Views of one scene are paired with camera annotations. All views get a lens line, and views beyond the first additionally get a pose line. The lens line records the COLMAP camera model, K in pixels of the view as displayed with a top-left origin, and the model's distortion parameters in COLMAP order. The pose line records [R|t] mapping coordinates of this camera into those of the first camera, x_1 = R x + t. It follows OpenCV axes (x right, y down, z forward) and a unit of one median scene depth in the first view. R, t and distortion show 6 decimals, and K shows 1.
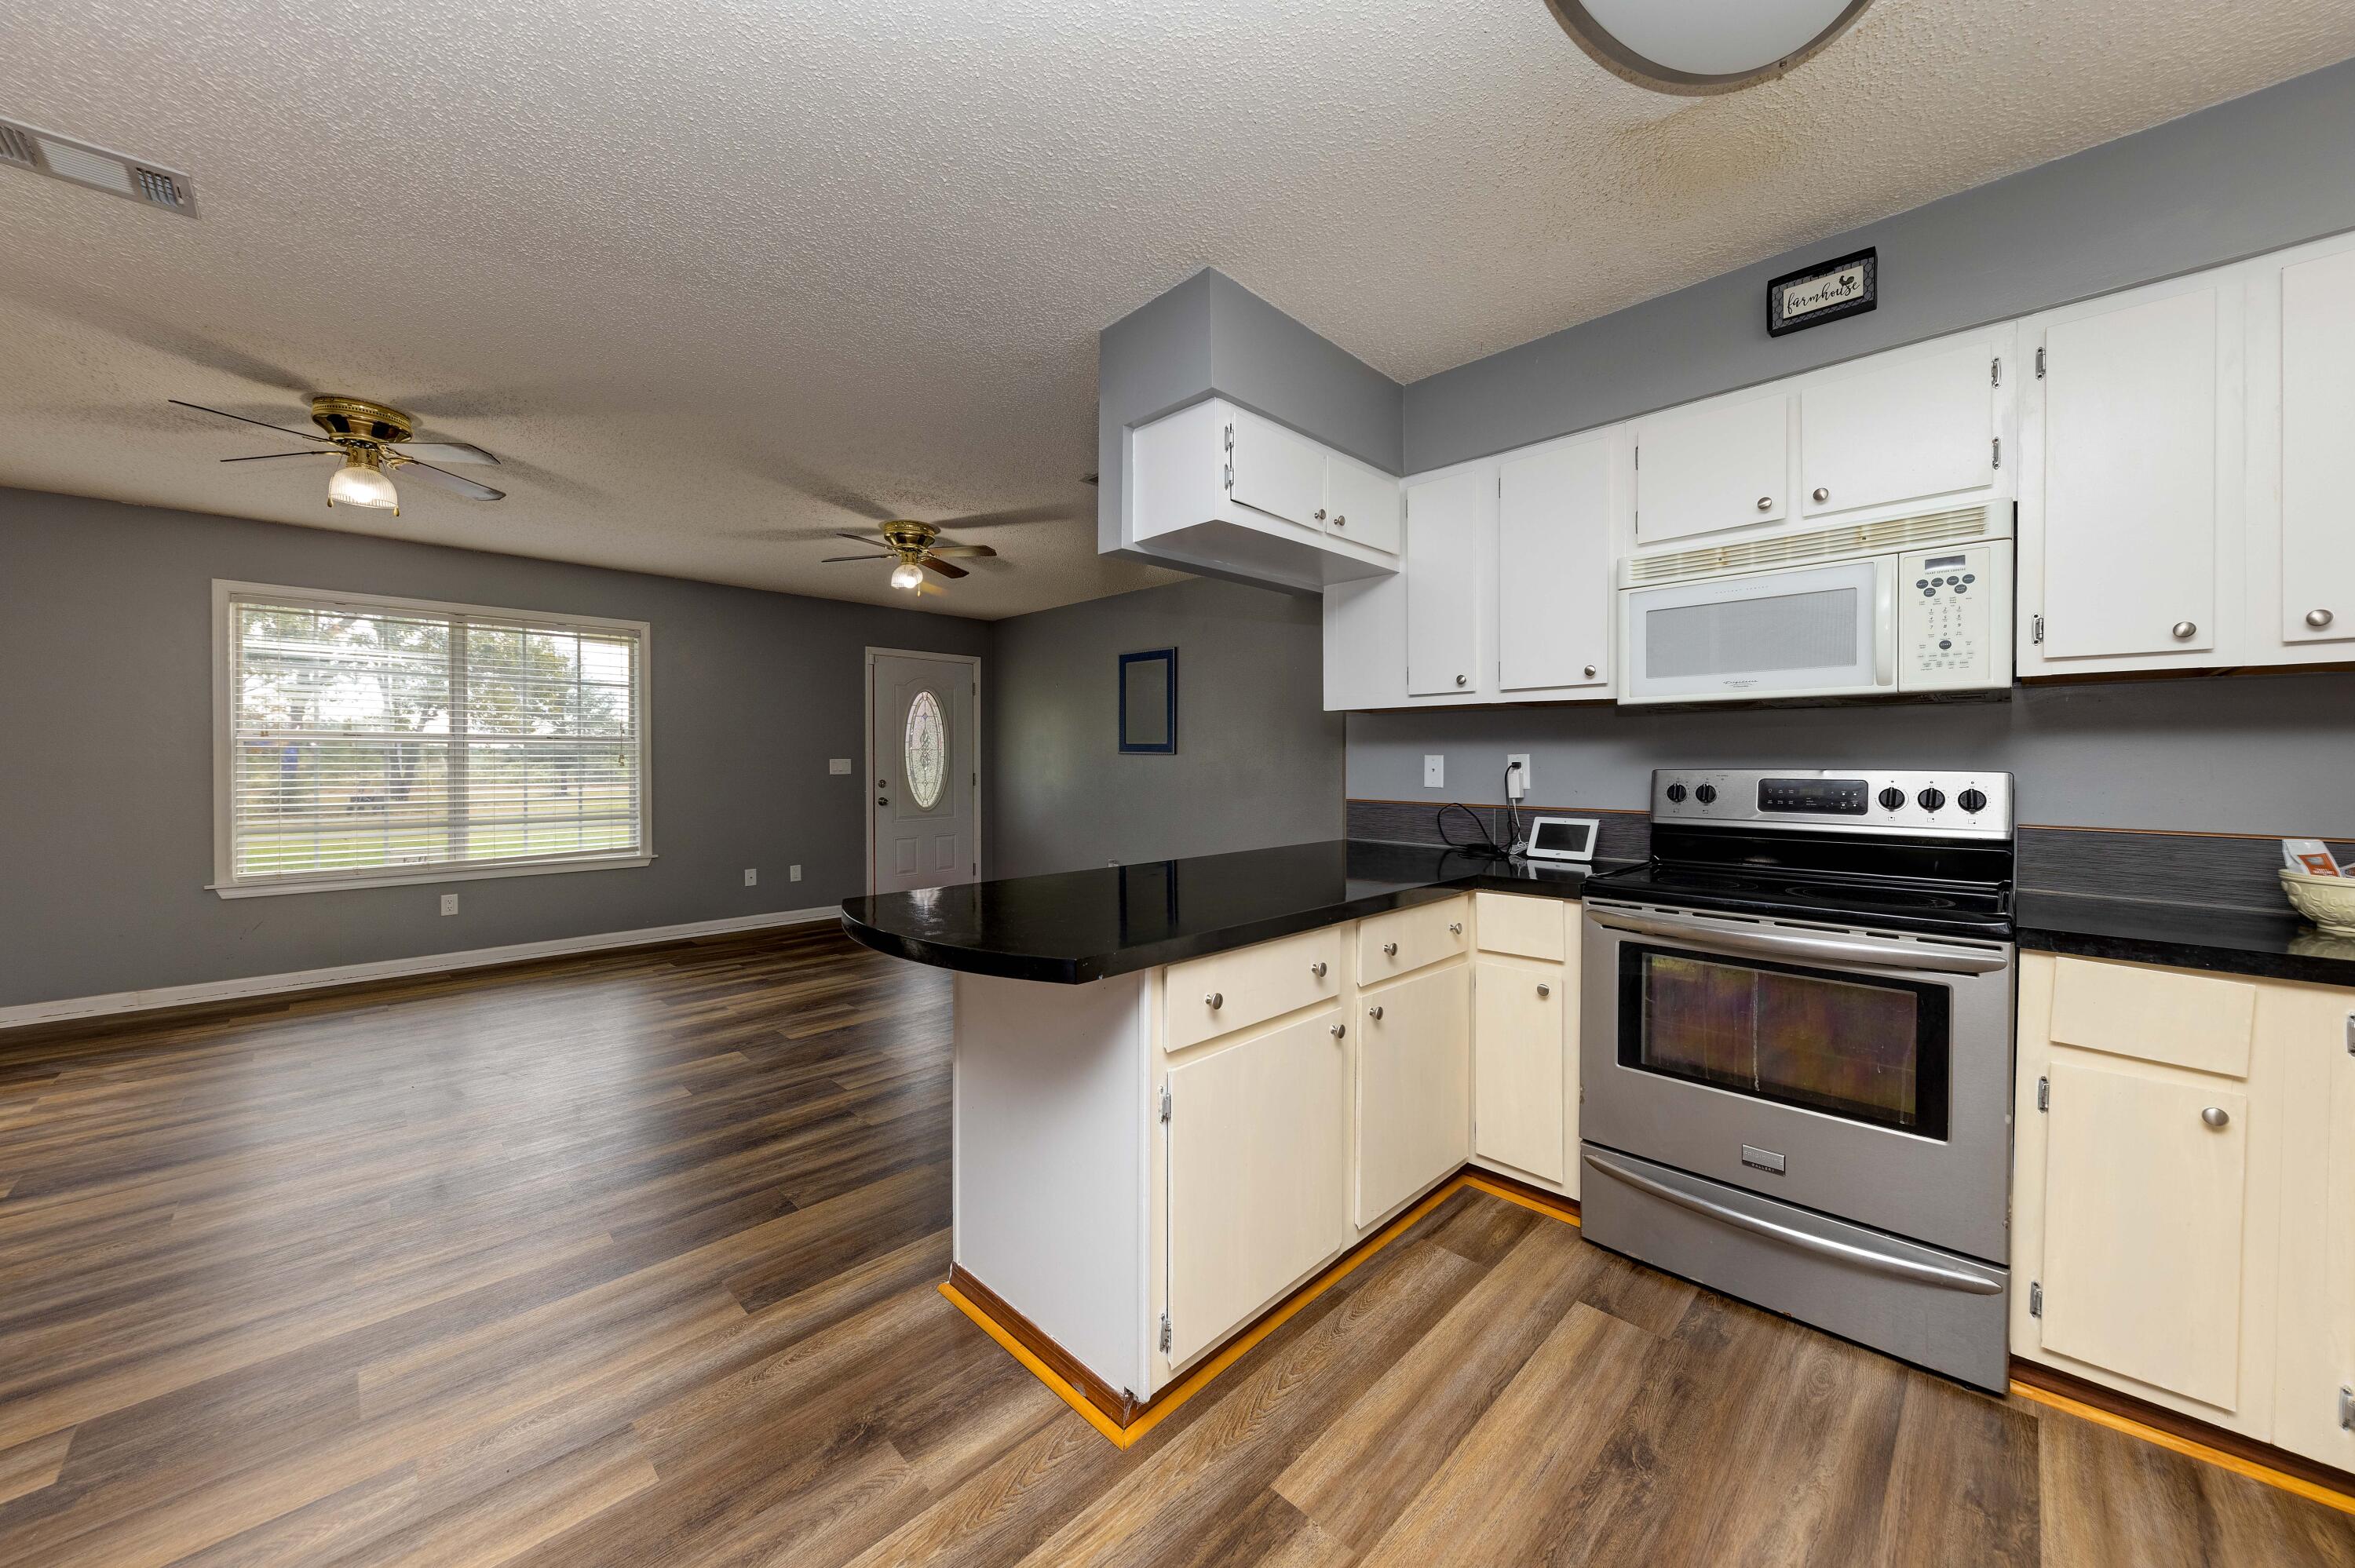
lens RADIAL K [[870.8, 0, 1097.4], [0, 870.8, 765.2], [0, 0, 1]] dist [0.001243, -0.000017]
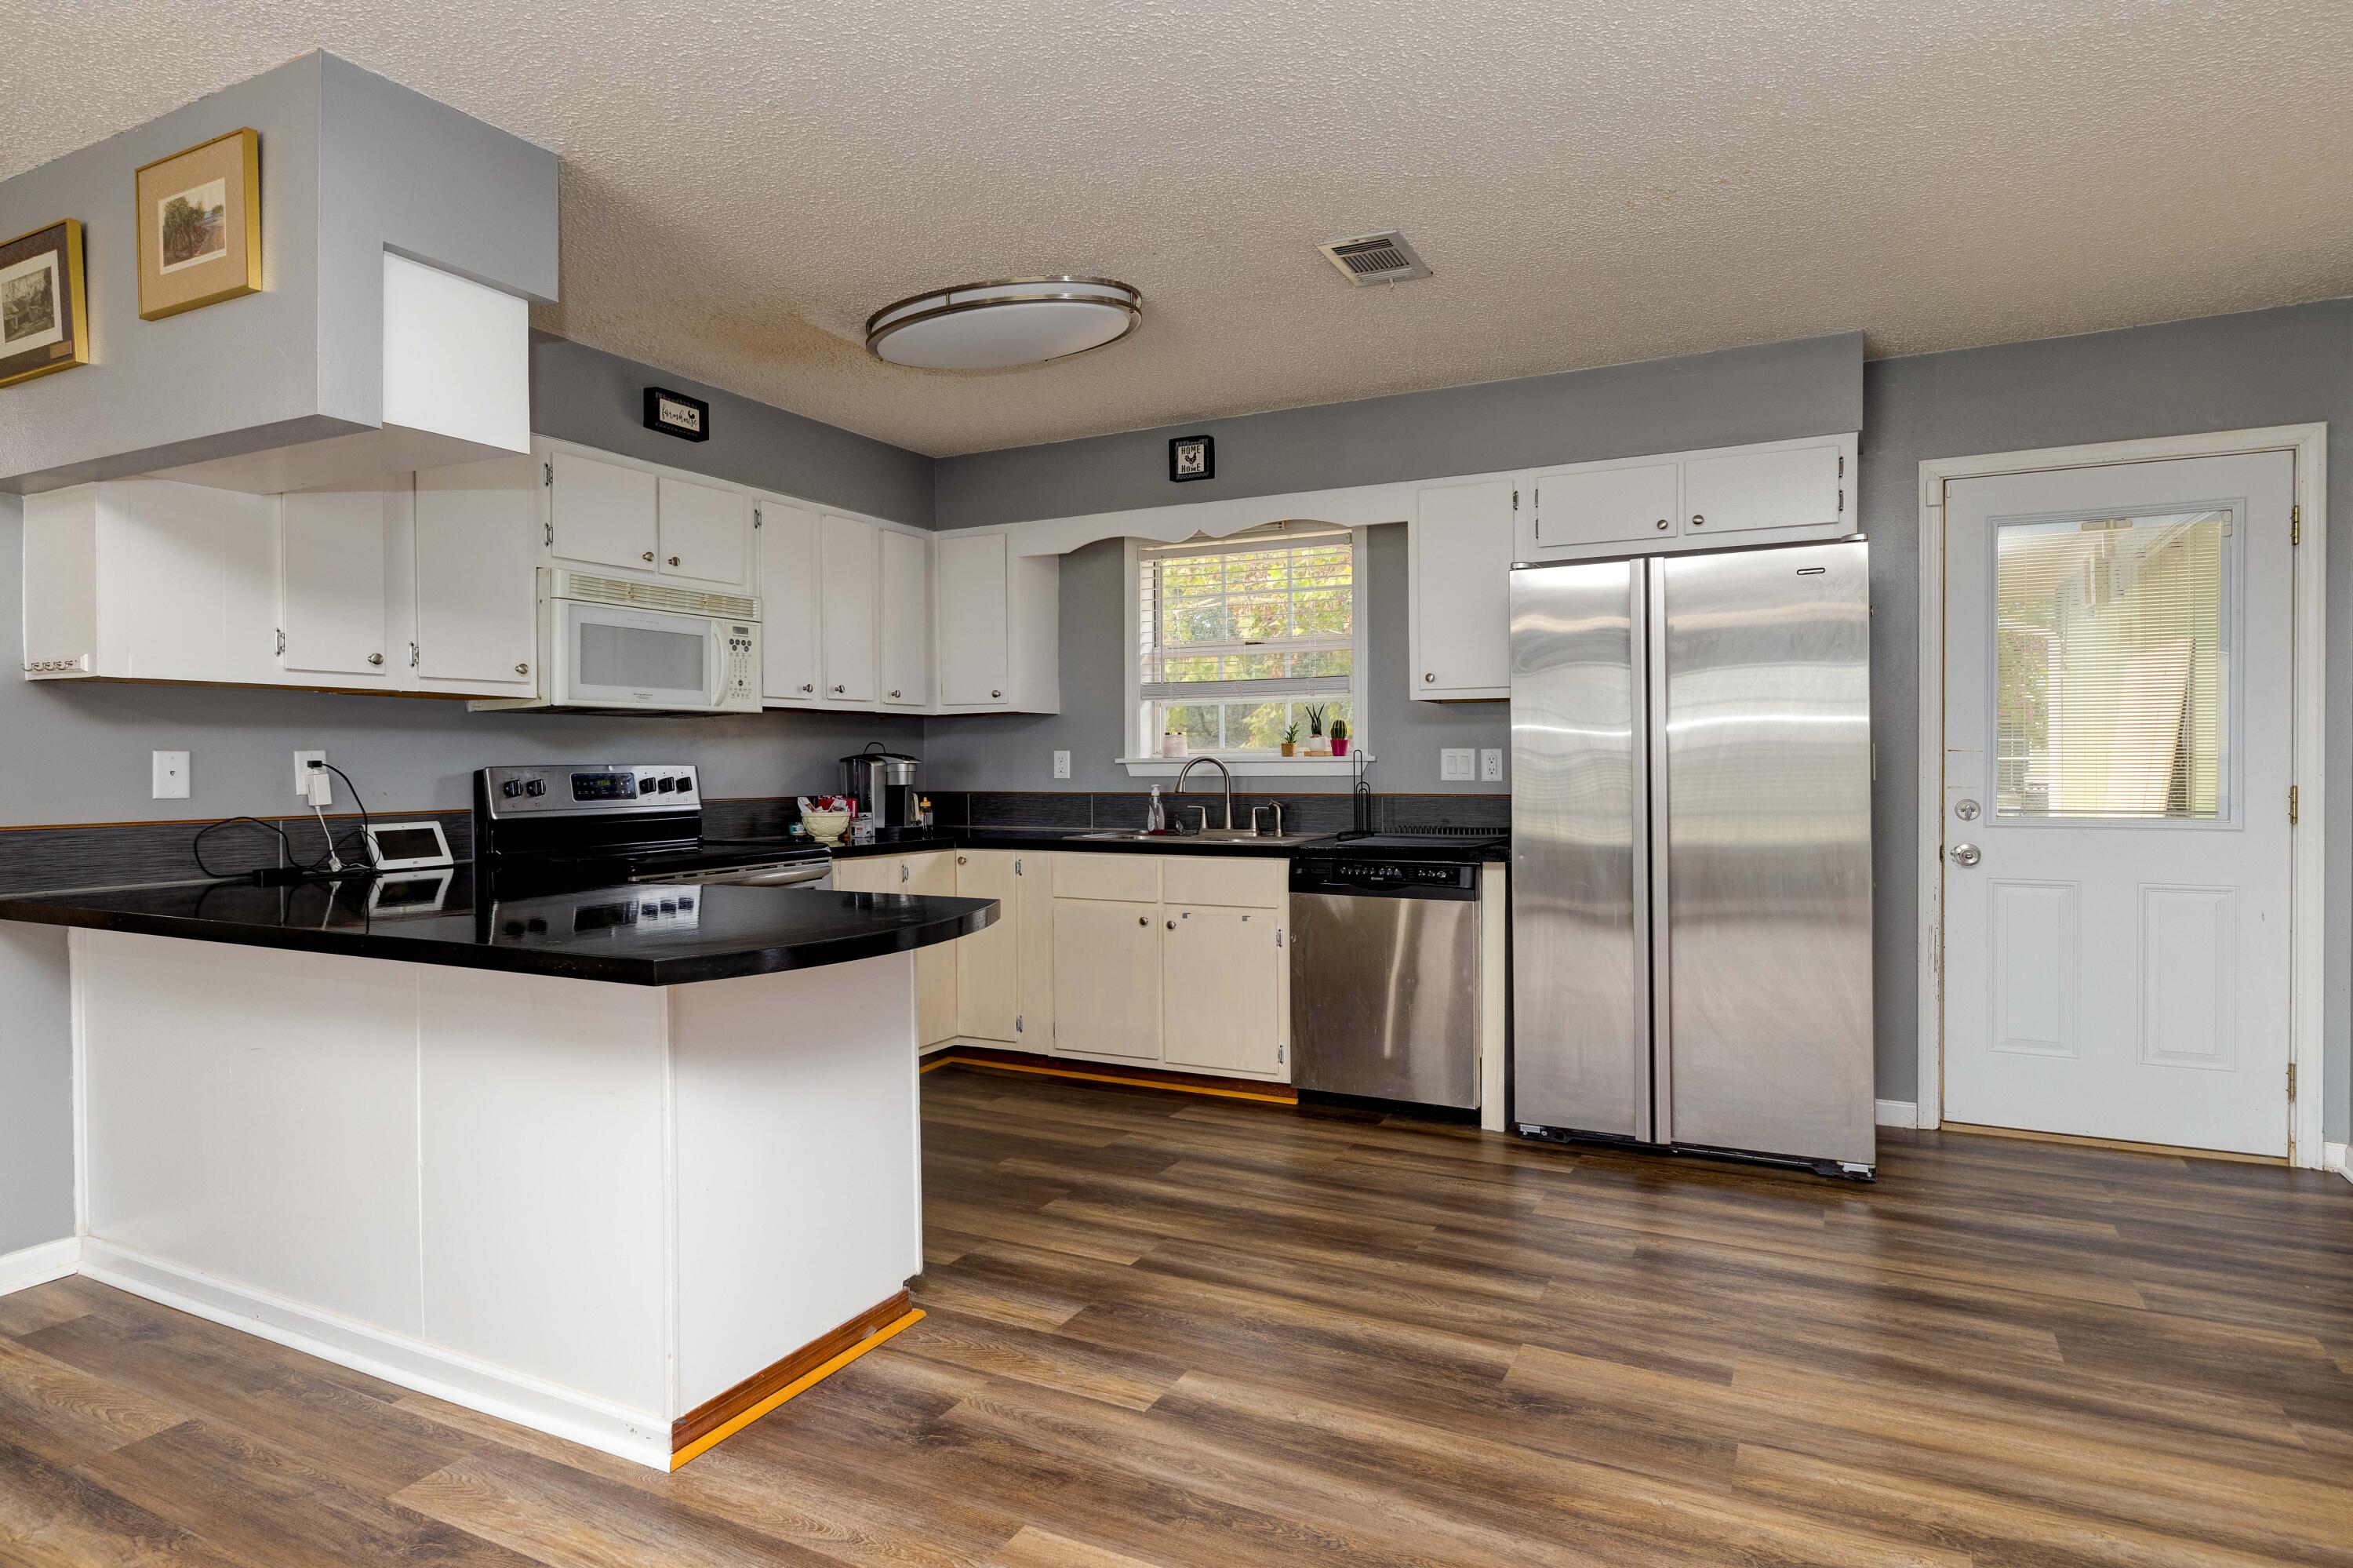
lens RADIAL K [[1210.3, 0, 1248.2], [0, 1210.3, 772.4], [0, 0, 1]] dist [-0.000251, -0.000592]
pose [[-0.372236, -0.009235, 0.928092, -1.168906], [0.012028, 0.999819, 0.014773, 0.000878], [-0.928060, 0.016662, -0.372058, 0.816815]]
